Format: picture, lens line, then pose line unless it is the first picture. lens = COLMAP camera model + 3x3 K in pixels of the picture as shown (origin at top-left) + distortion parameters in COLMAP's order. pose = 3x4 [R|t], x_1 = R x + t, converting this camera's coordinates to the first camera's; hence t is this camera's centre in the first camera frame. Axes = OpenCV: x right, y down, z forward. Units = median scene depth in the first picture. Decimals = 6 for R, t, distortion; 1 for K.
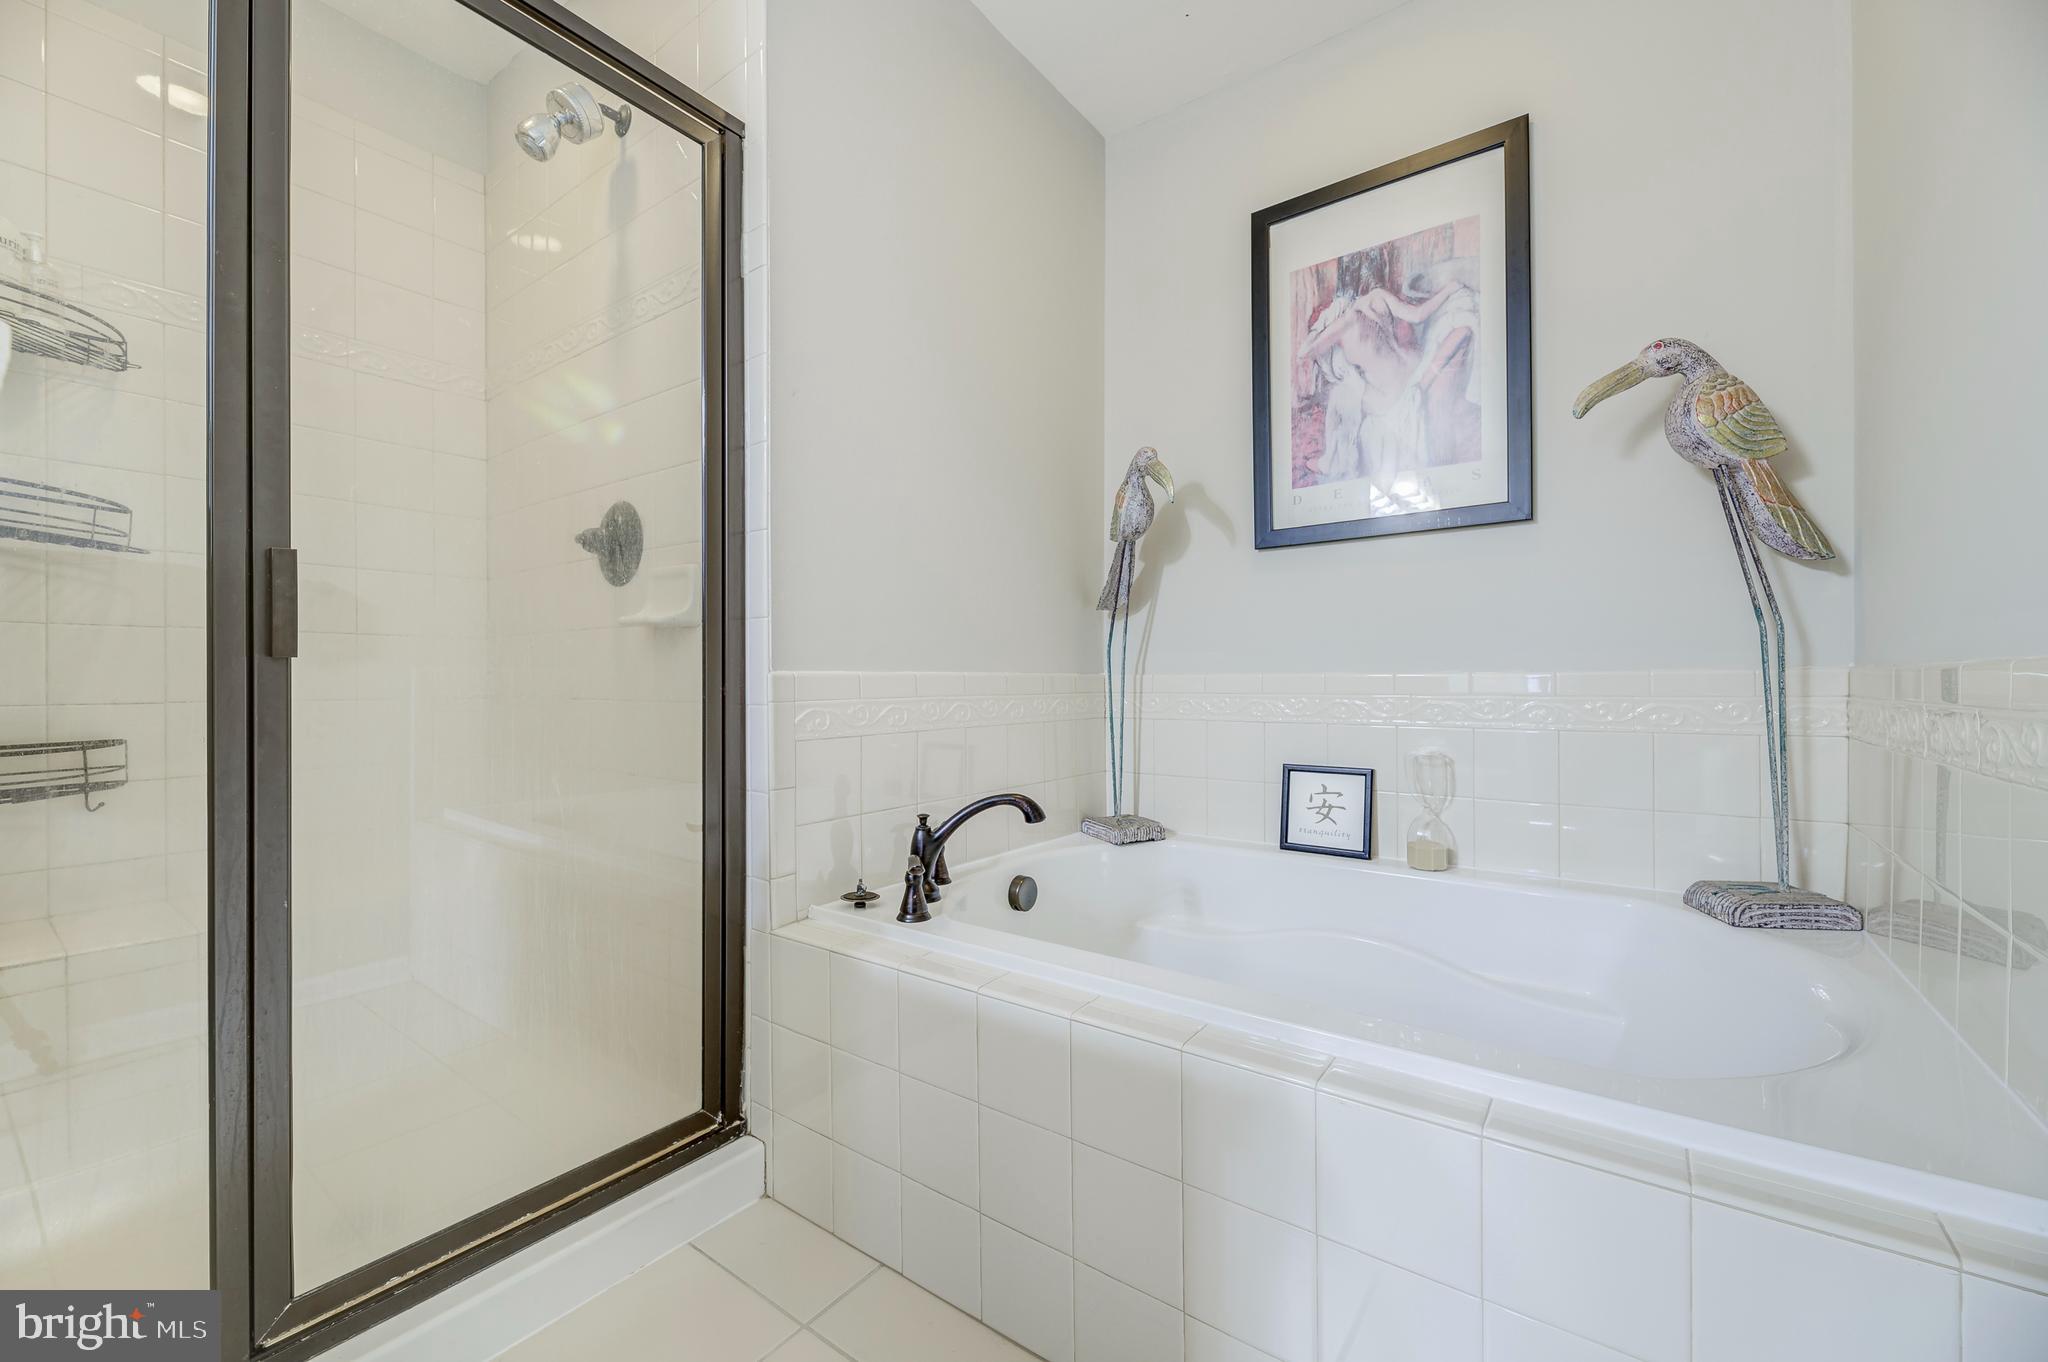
lens RADIAL K [[851.0, 0, 1019.1], [0, 851.0, 679.9], [0, 0, 1]] dist [-0.001944, -0.000788]
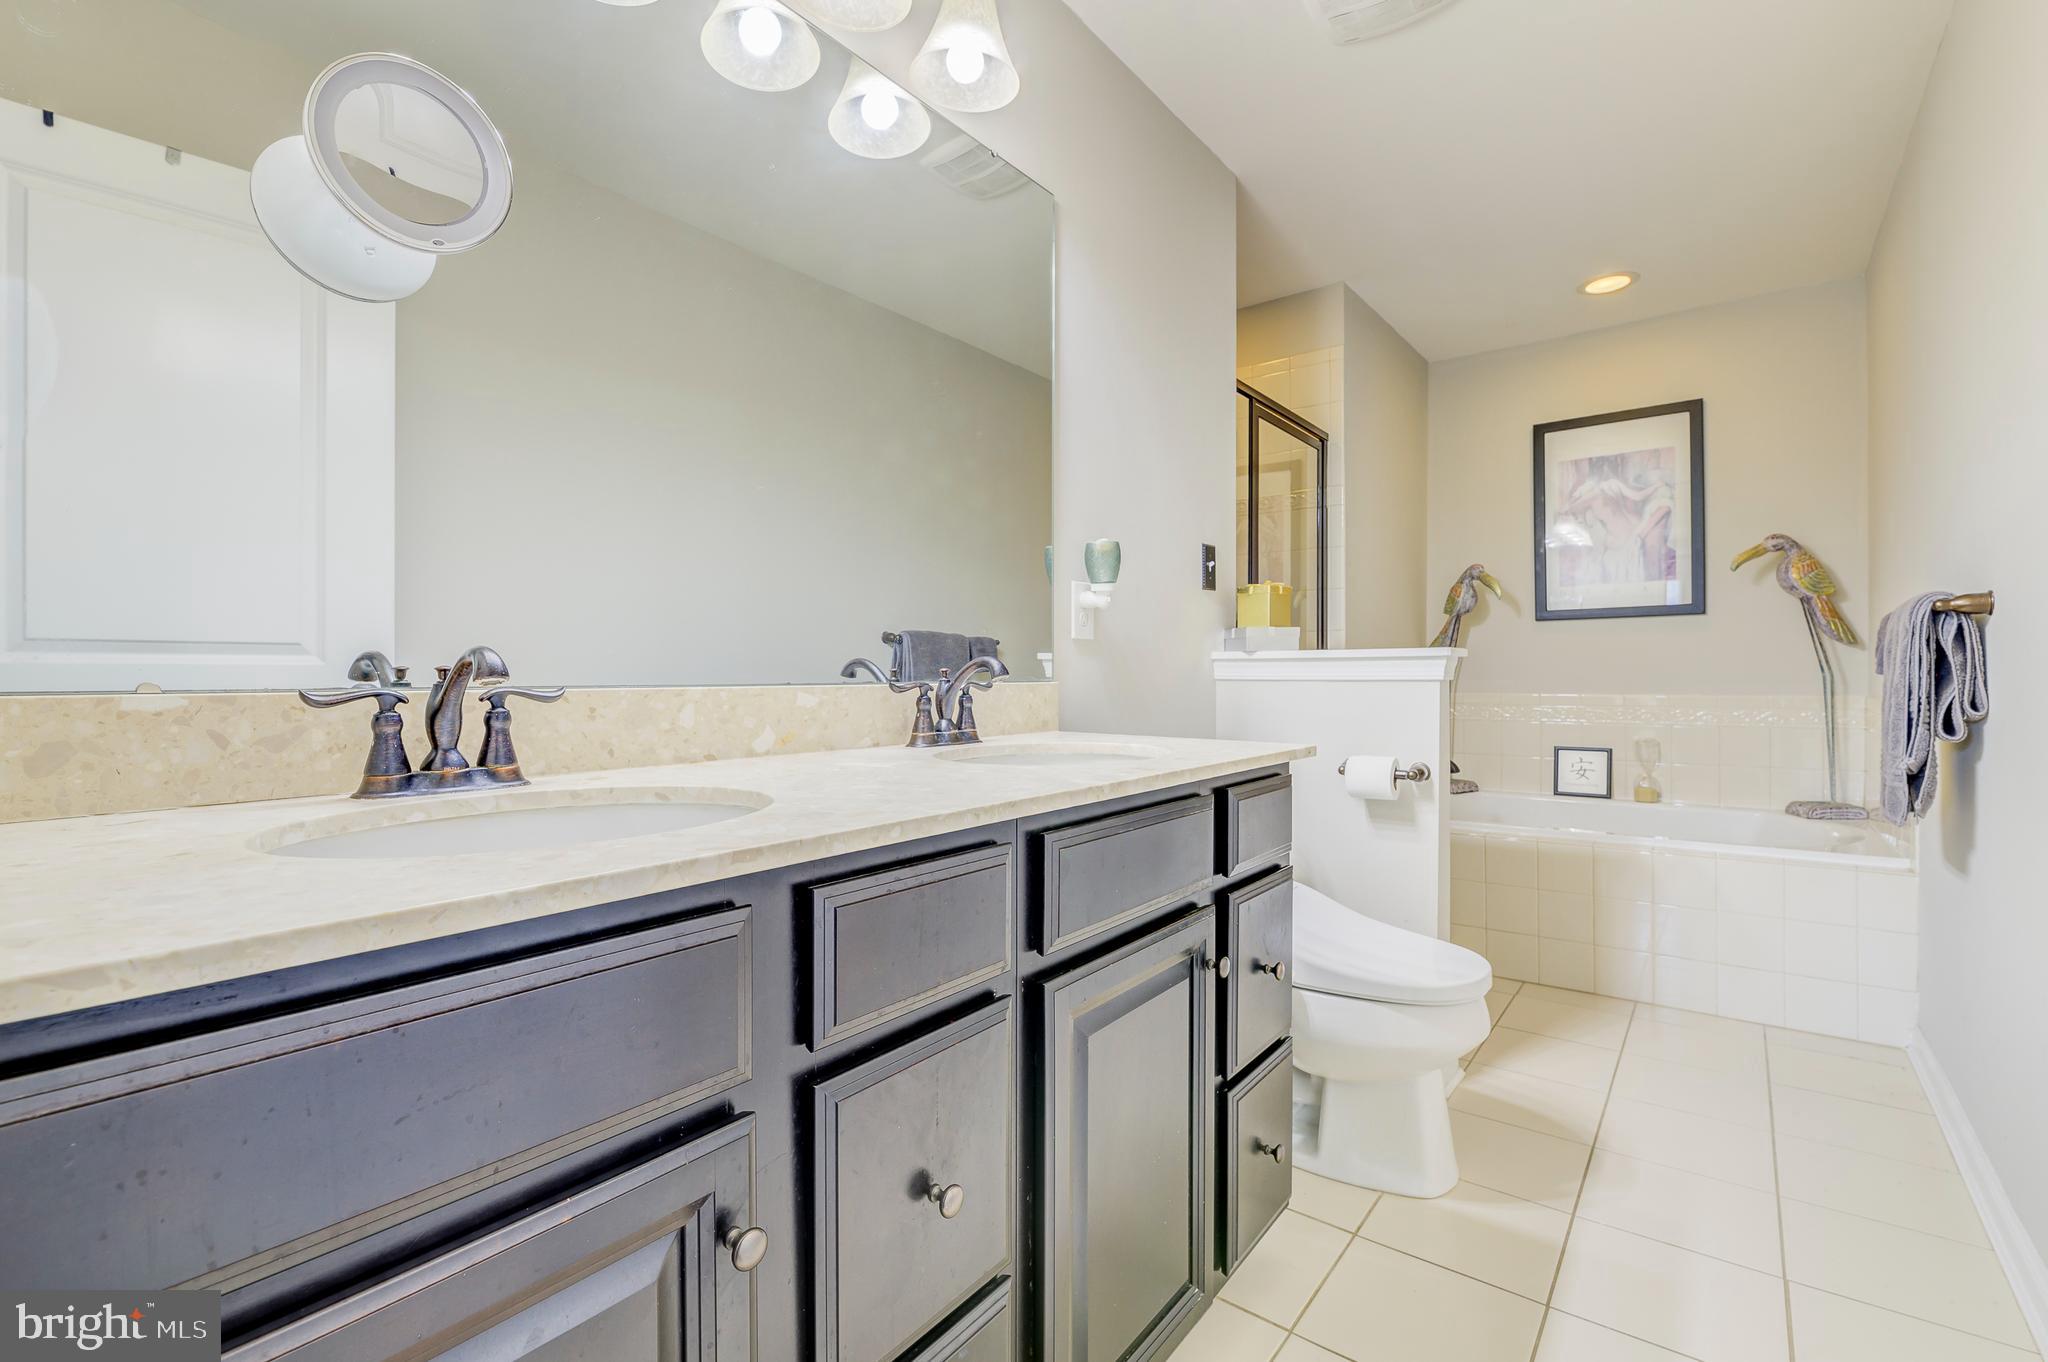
lens RADIAL K [[935.0, 0, 1027.4], [0, 935.0, 674.7], [0, 0, 1]] dist [-0.020289, -0.000095]
pose [[0.999740, -0.002650, -0.022667, -0.830015], [0.002782, 0.999979, 0.005824, -0.069276], [0.022652, -0.005885, 0.999726, -1.054731]]
